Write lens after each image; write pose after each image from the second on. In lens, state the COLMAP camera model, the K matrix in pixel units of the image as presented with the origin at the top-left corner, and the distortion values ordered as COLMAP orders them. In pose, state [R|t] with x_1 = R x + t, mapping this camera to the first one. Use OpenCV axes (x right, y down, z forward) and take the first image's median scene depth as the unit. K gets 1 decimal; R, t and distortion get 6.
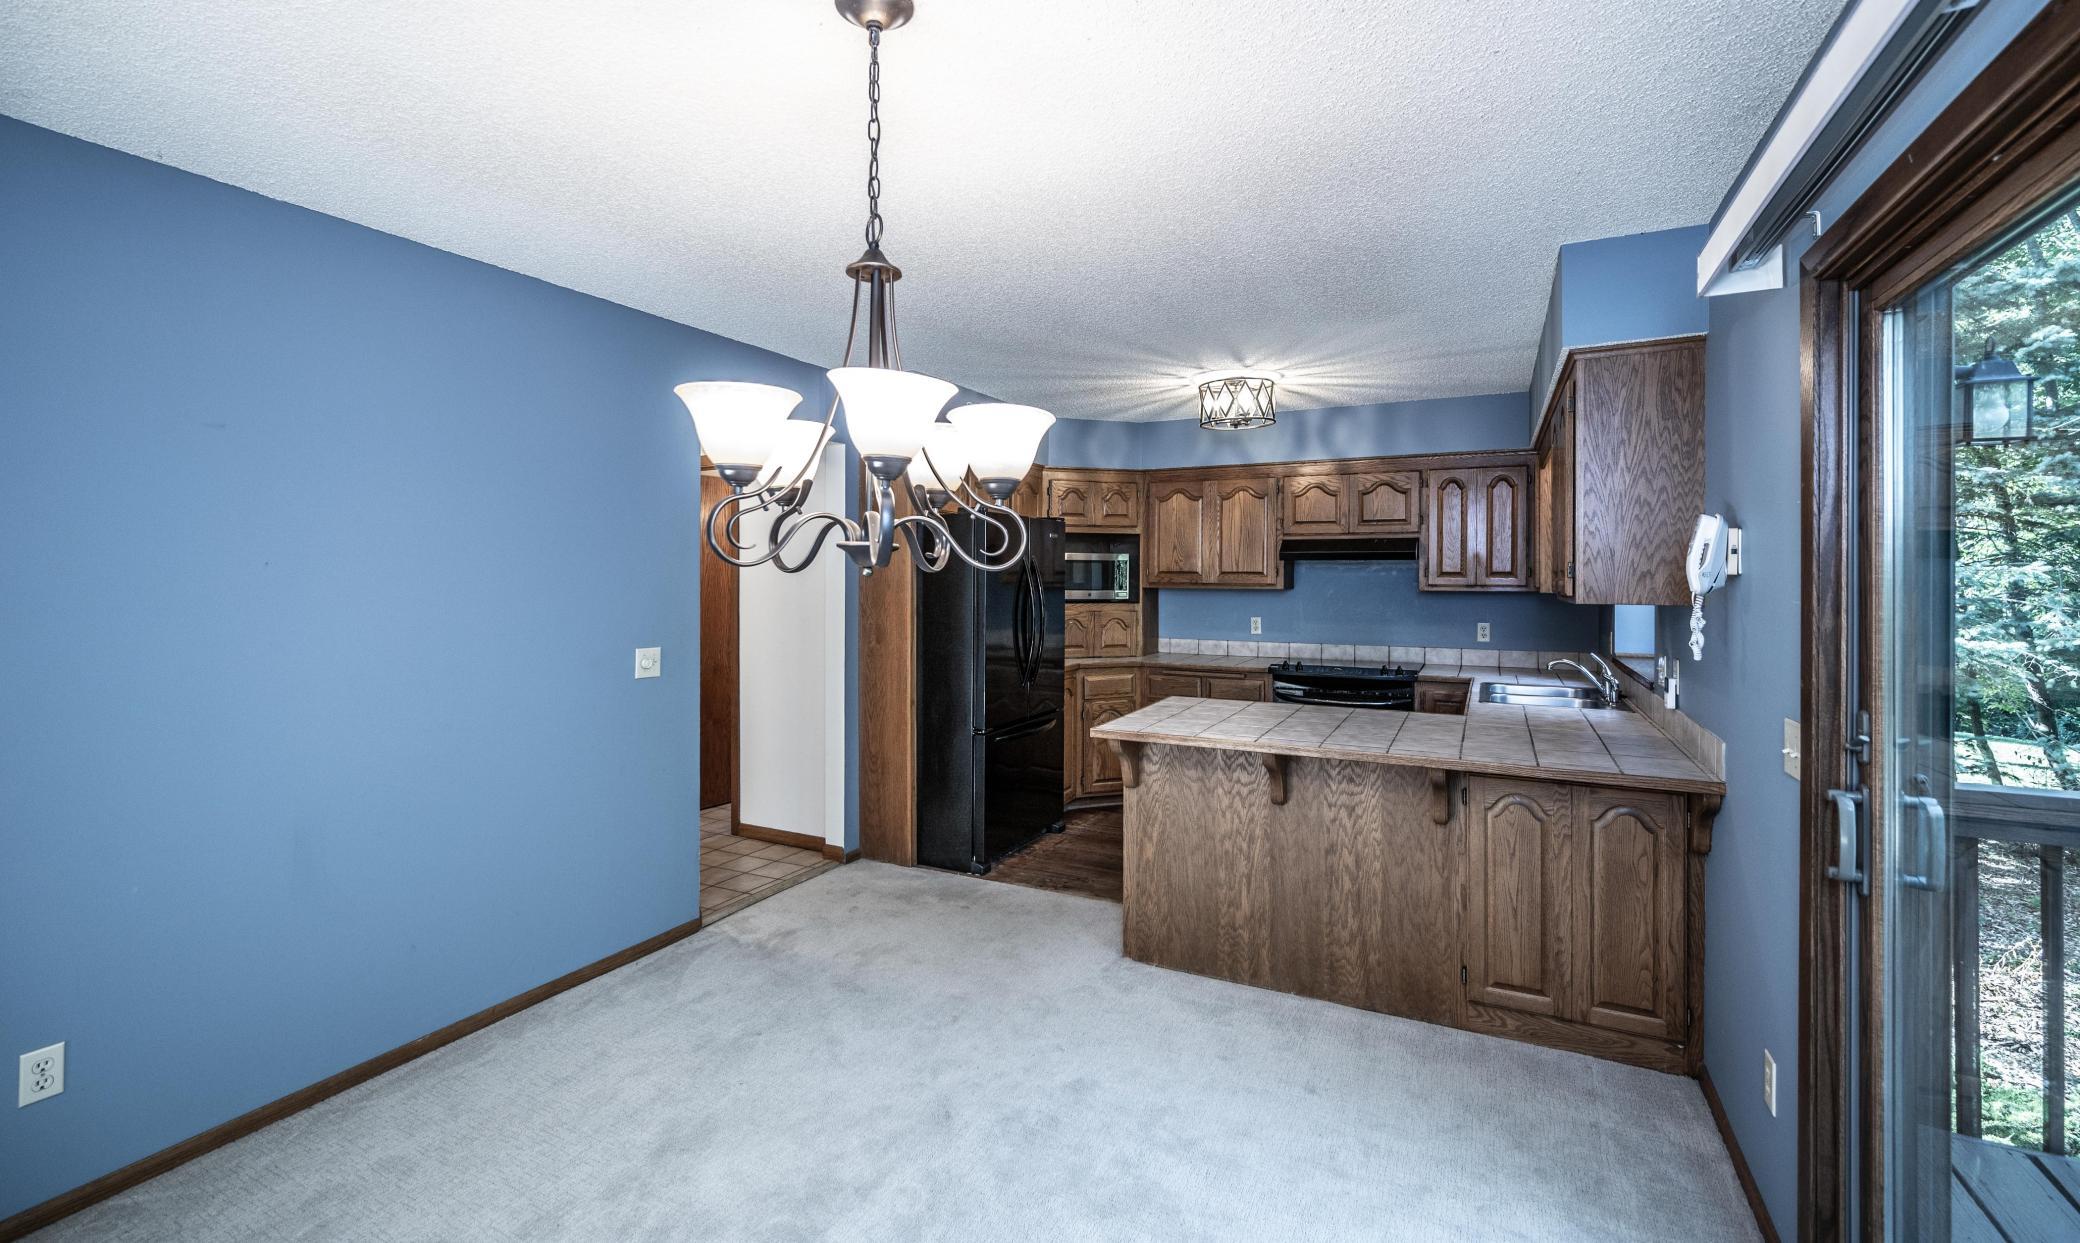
lens RADIAL K [[888.1, 0, 1040.7], [0, 888.1, 571.0], [0, 0, 1]] dist [0.000140, 0.000029]
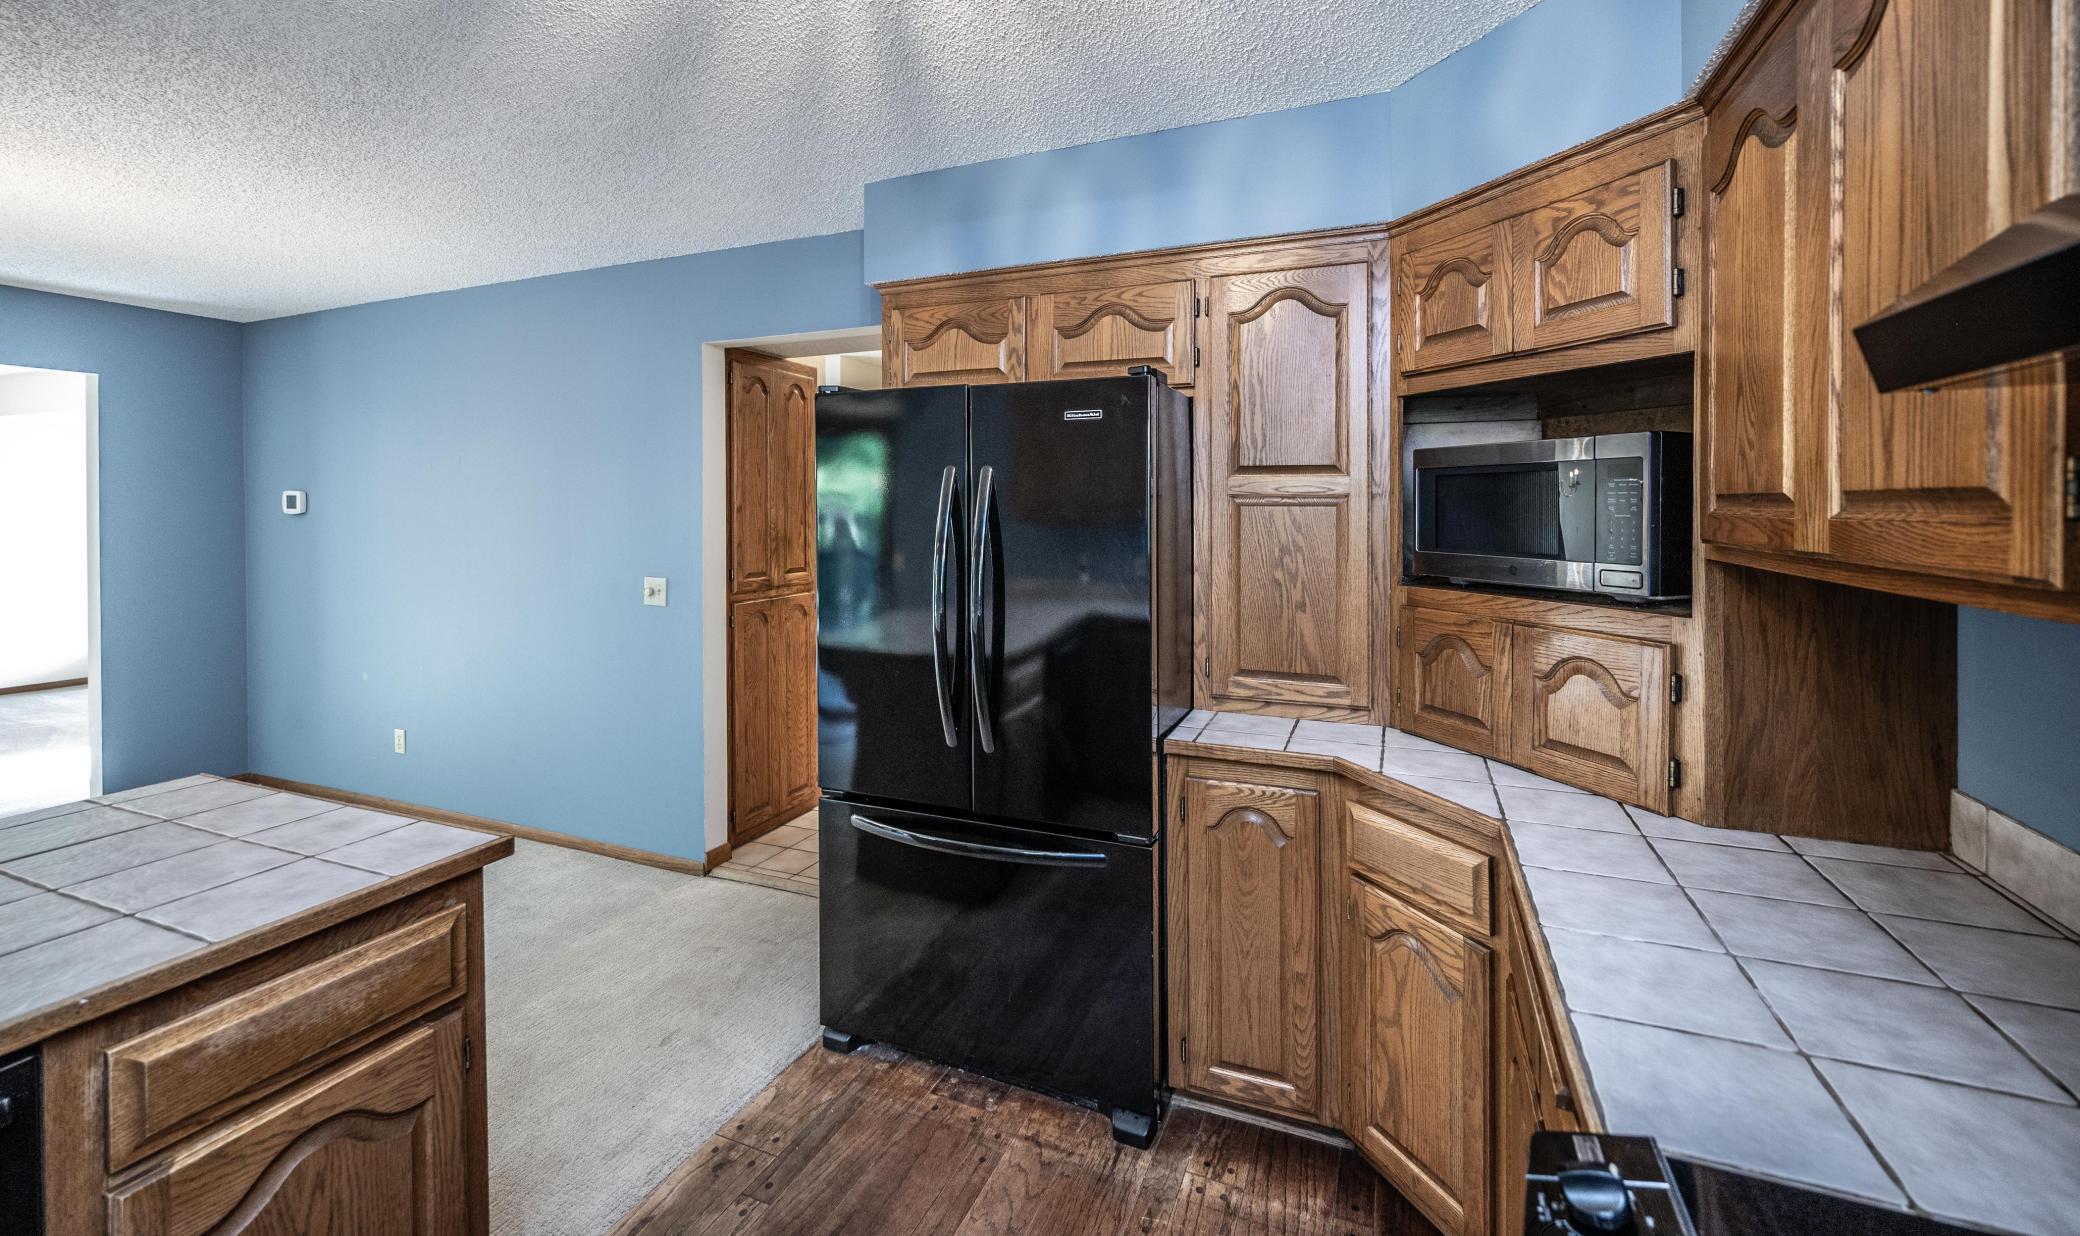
lens RADIAL K [[857.5, 0, 1041.9], [0, 857.5, 513.8], [0, 0, 1]] dist [-0.000148, -0.000013]
pose [[0.069947, 0.004012, -0.997543, 0.372231], [0.004690, 0.999980, 0.004350, 0.004308], [0.997540, -0.004983, 0.069926, 0.849332]]
